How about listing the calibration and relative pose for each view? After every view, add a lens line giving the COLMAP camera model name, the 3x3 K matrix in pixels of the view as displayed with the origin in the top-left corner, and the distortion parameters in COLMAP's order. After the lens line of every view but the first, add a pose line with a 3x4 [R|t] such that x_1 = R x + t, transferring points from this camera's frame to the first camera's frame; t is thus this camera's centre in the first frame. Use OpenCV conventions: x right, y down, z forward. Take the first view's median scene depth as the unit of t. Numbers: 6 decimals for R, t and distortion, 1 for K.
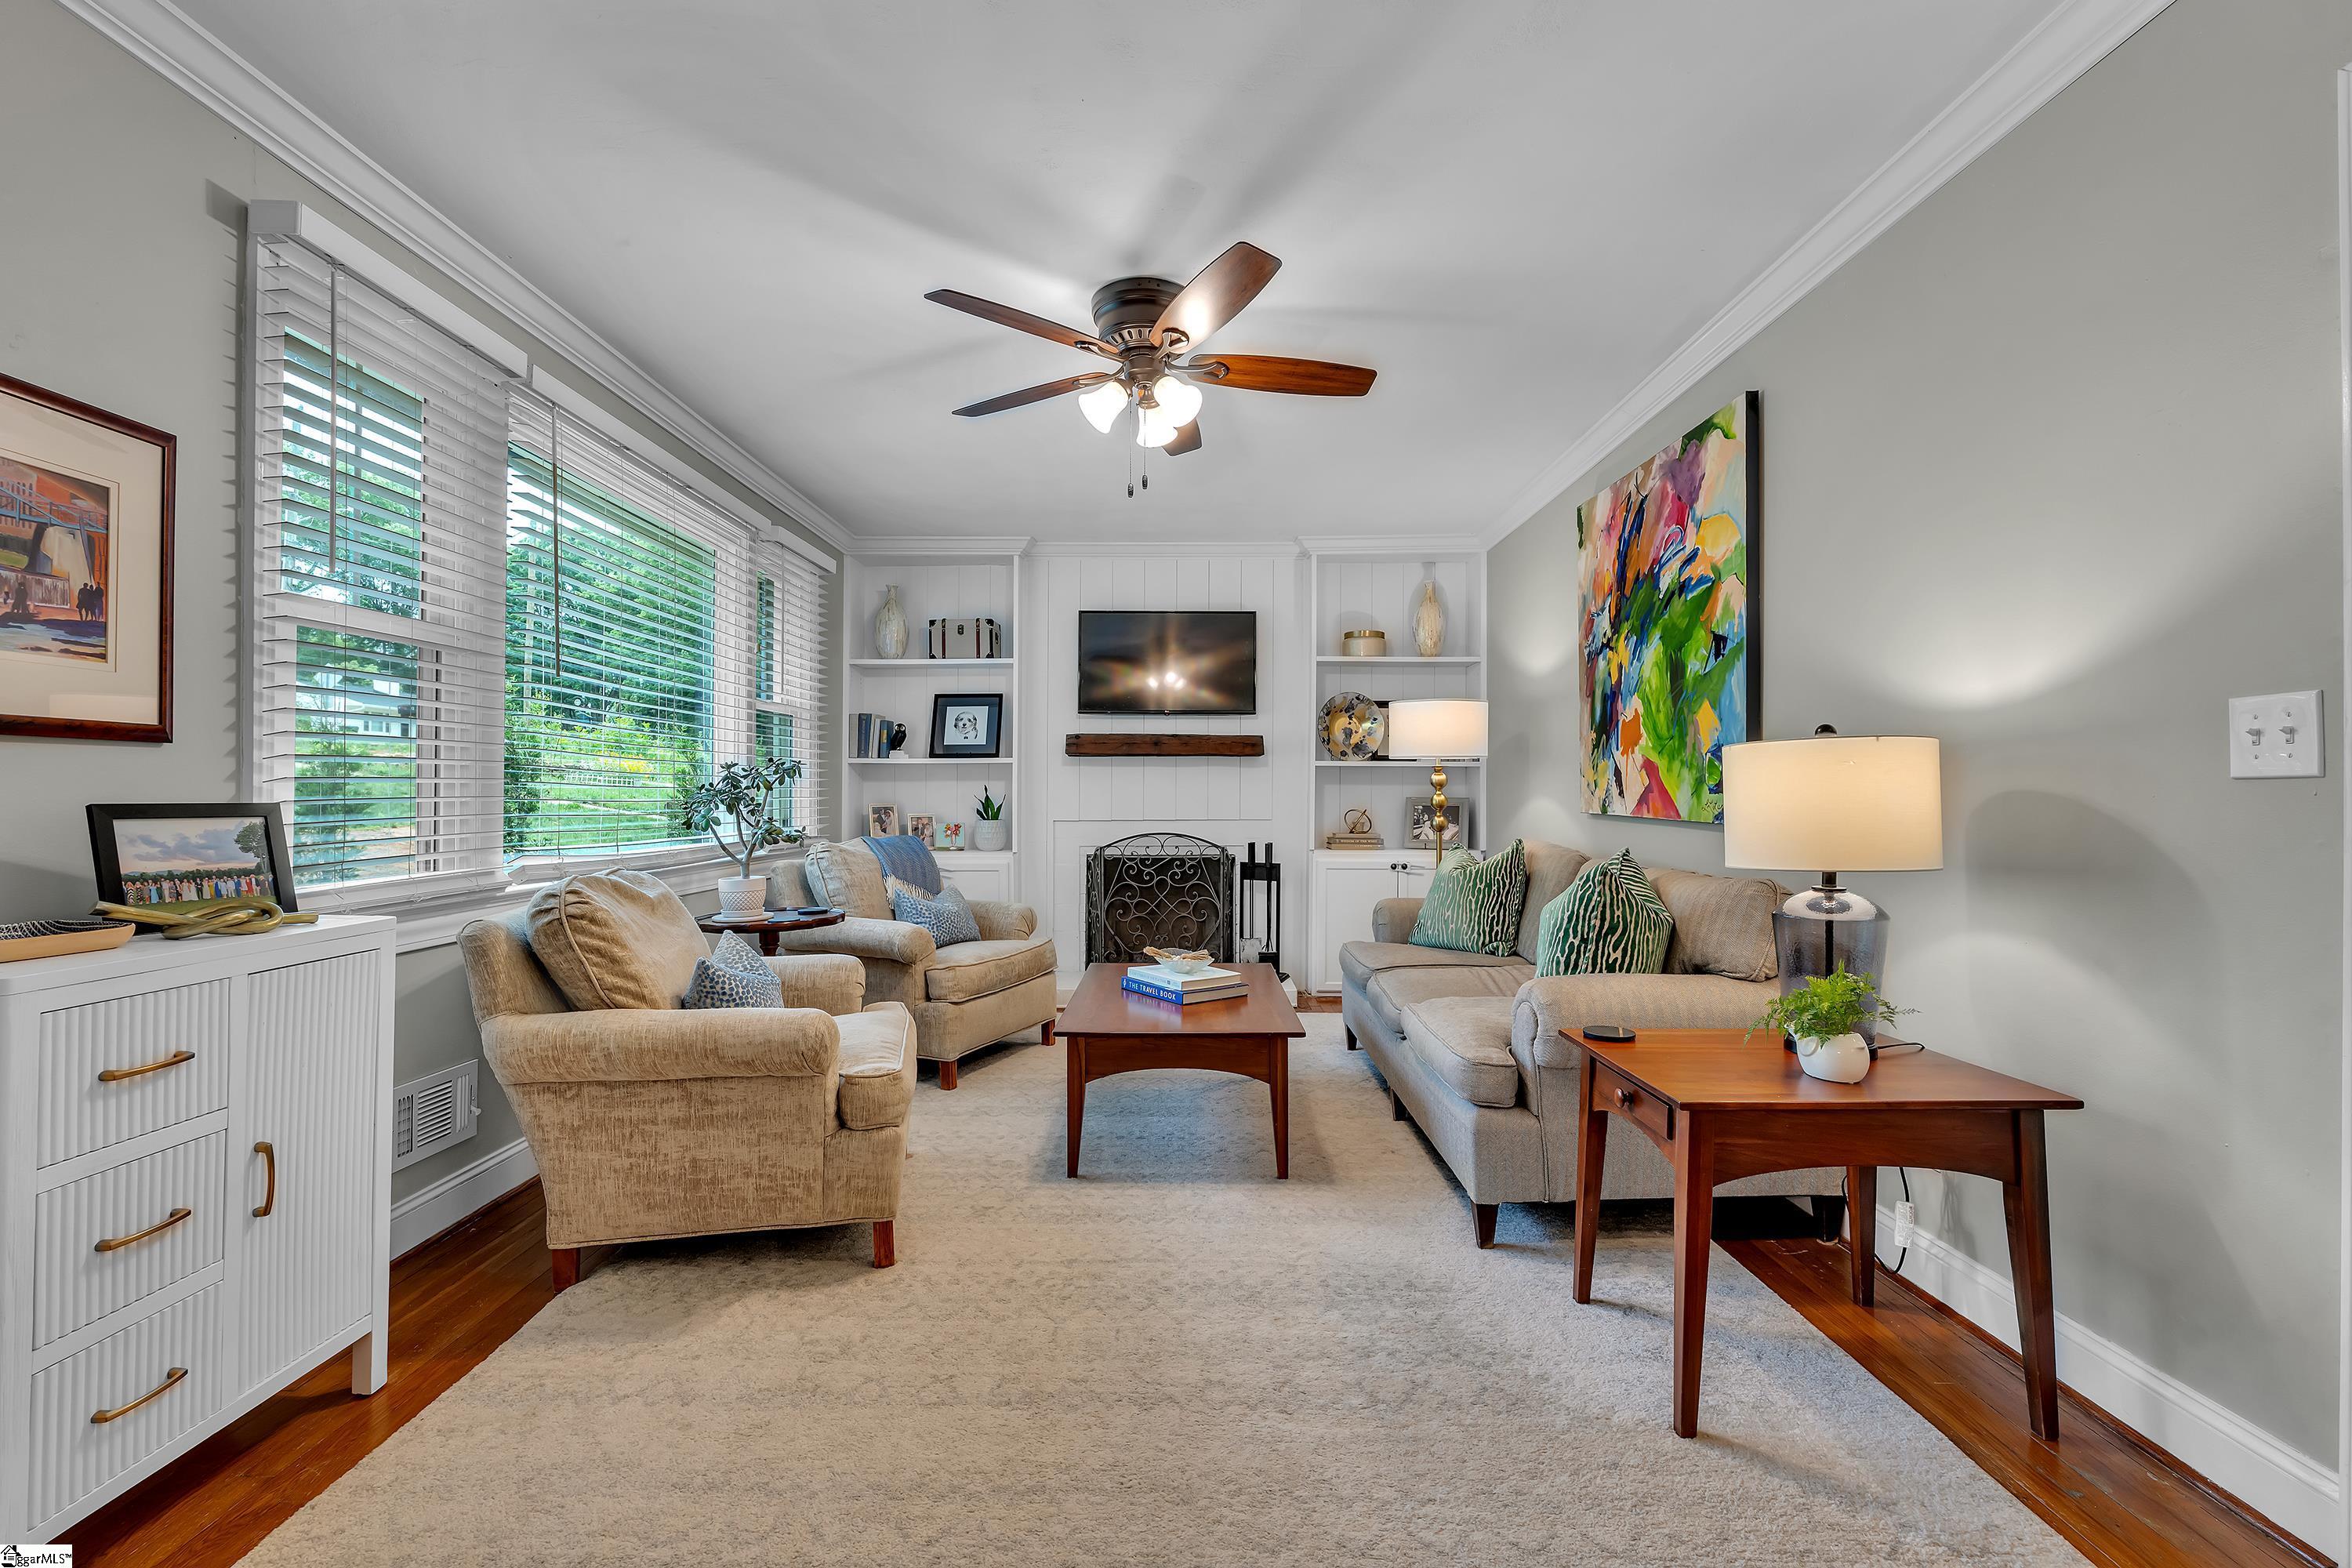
lens RADIAL K [[1025.1, 0, 1184.4], [0, 1025.1, 785.4], [0, 0, 1]] dist [-0.008675, 0.000988]
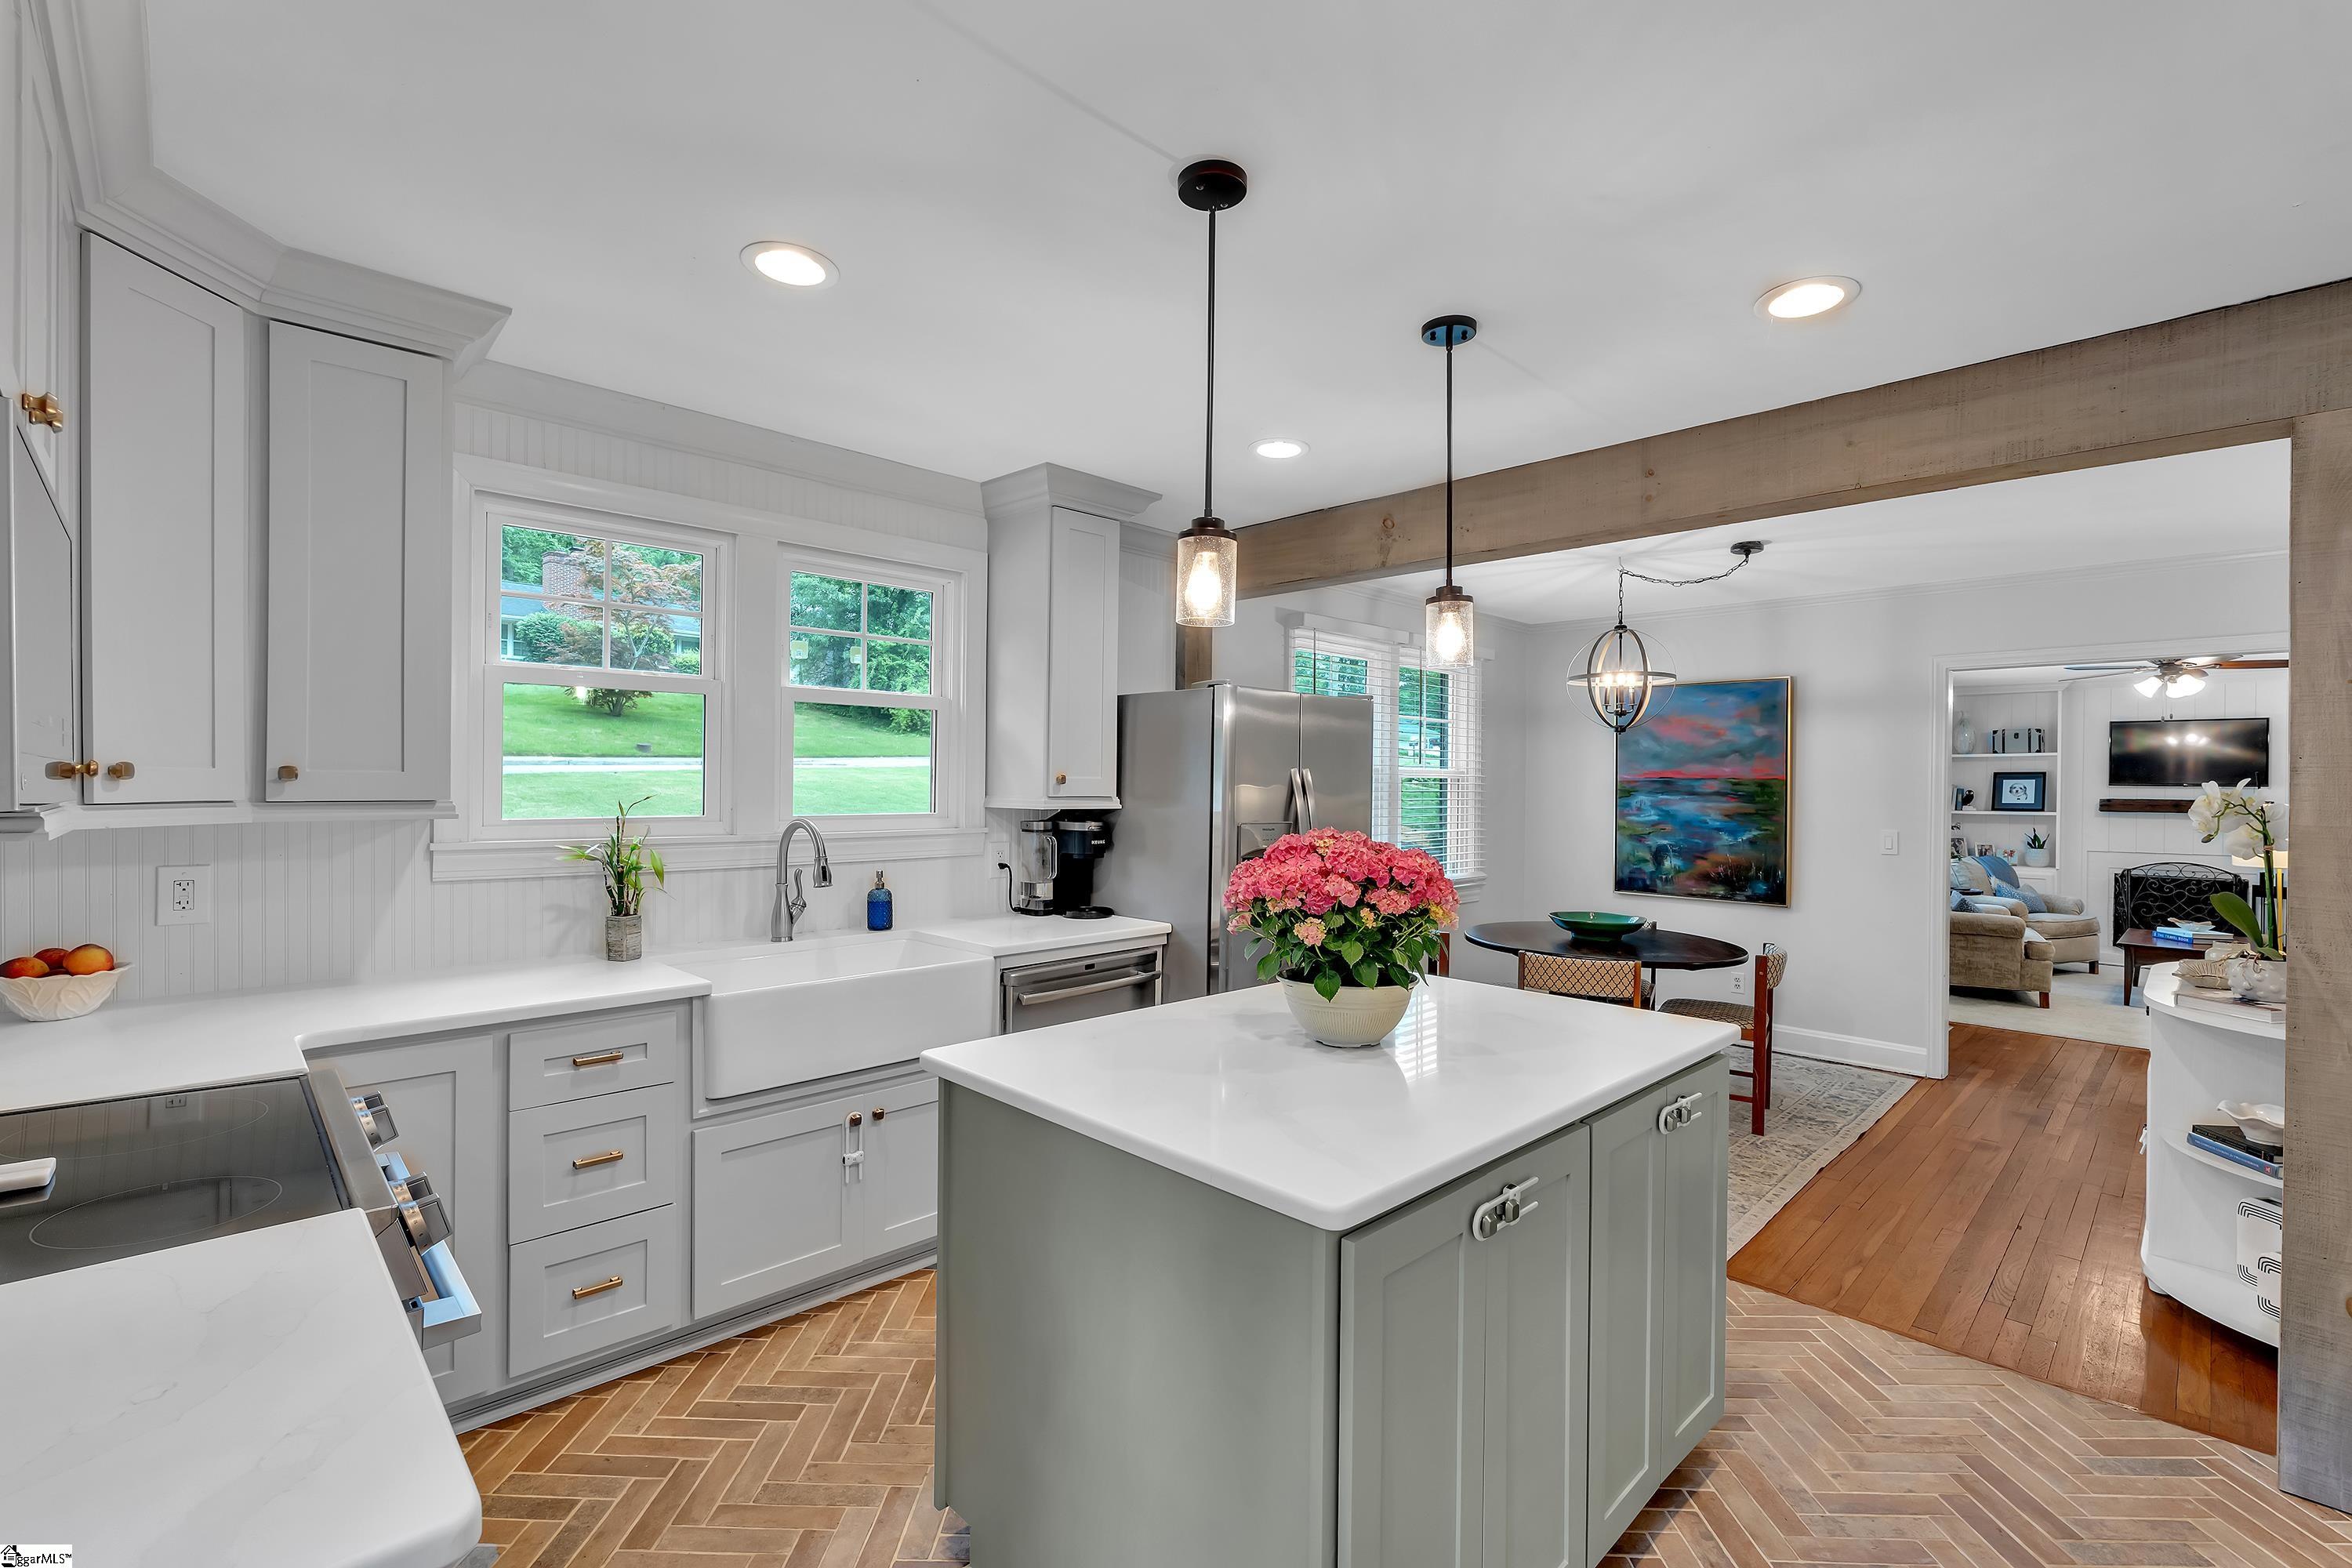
lens RADIAL K [[1025.1, 0, 1171.0], [0, 1025.1, 784.8], [0, 0, 1]] dist [-0.008675, 0.000988]
pose [[0.693788, 0.005341, -0.720160, 0.049383], [-0.007004, 0.999975, 0.000670, -0.115755], [0.720146, 0.004579, 0.693808, -2.198214]]
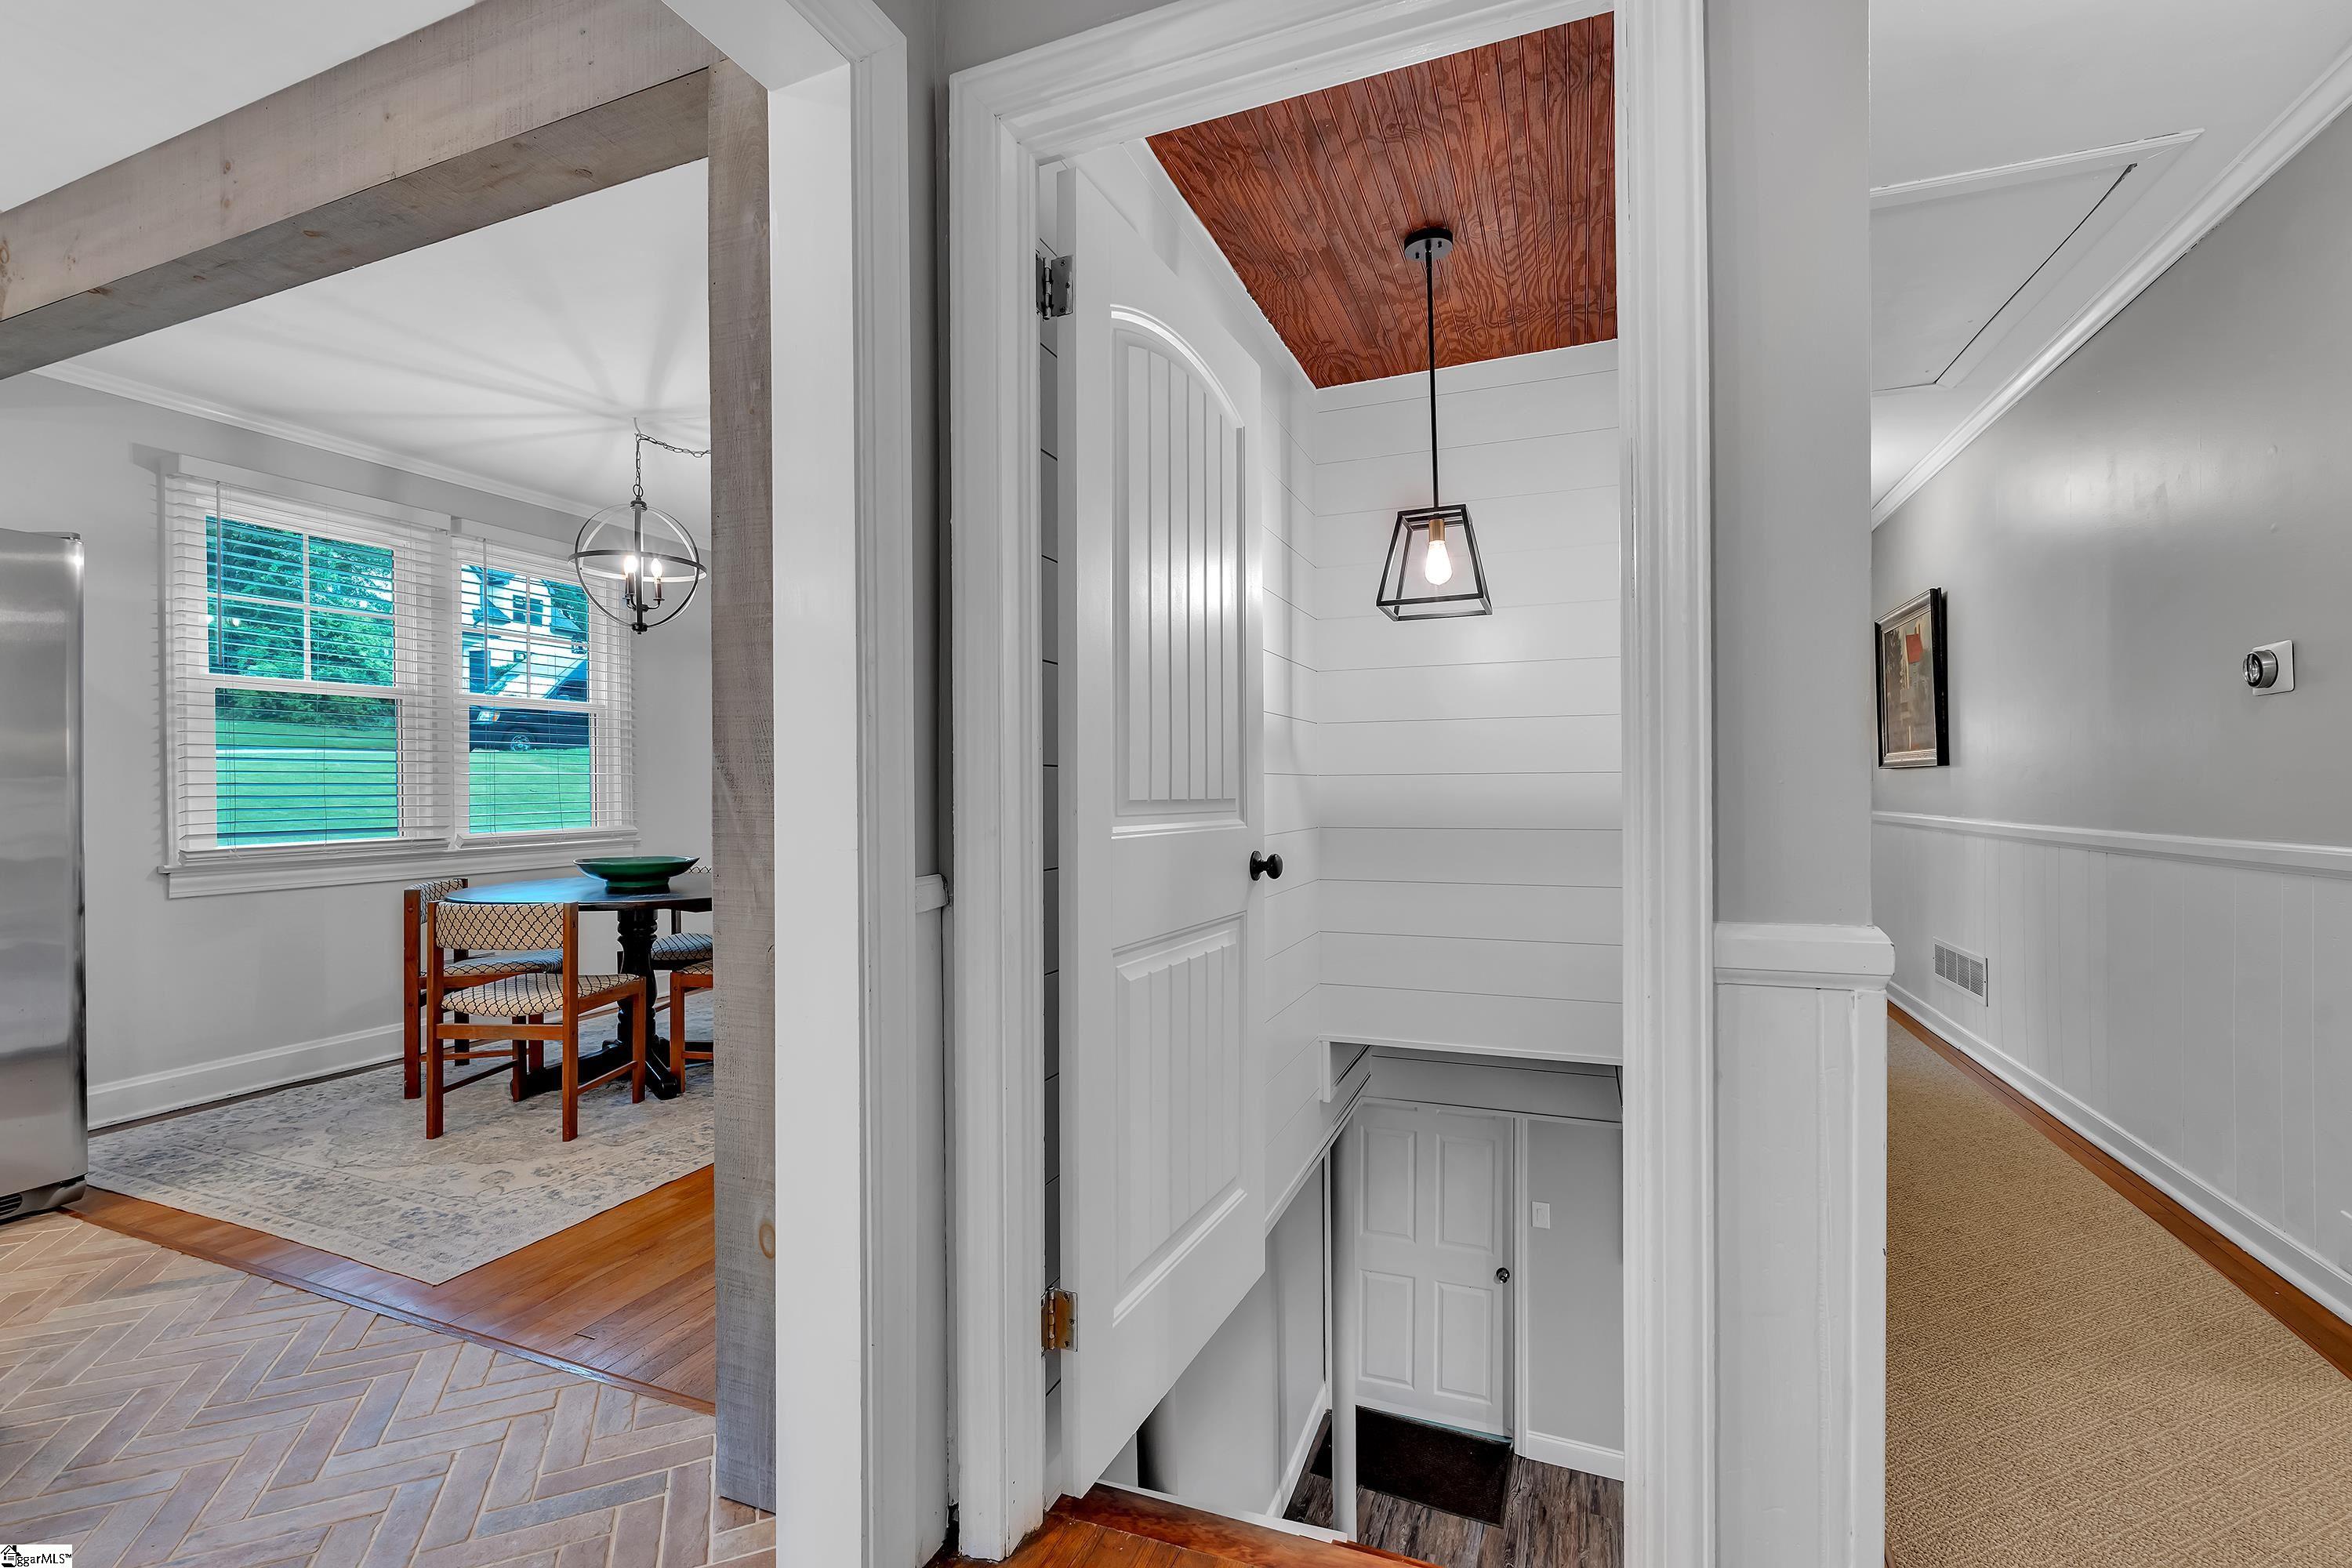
lens RADIAL K [[1025.1, 0, 1181.0], [0, 1025.1, 782.4], [0, 0, 1]] dist [-0.008675, 0.000988]
pose [[0.929322, -0.012108, -0.369072, 0.491572], [0.011993, 0.999925, -0.002606, -0.000278], [0.369076, -0.002004, 0.929397, -1.572987]]
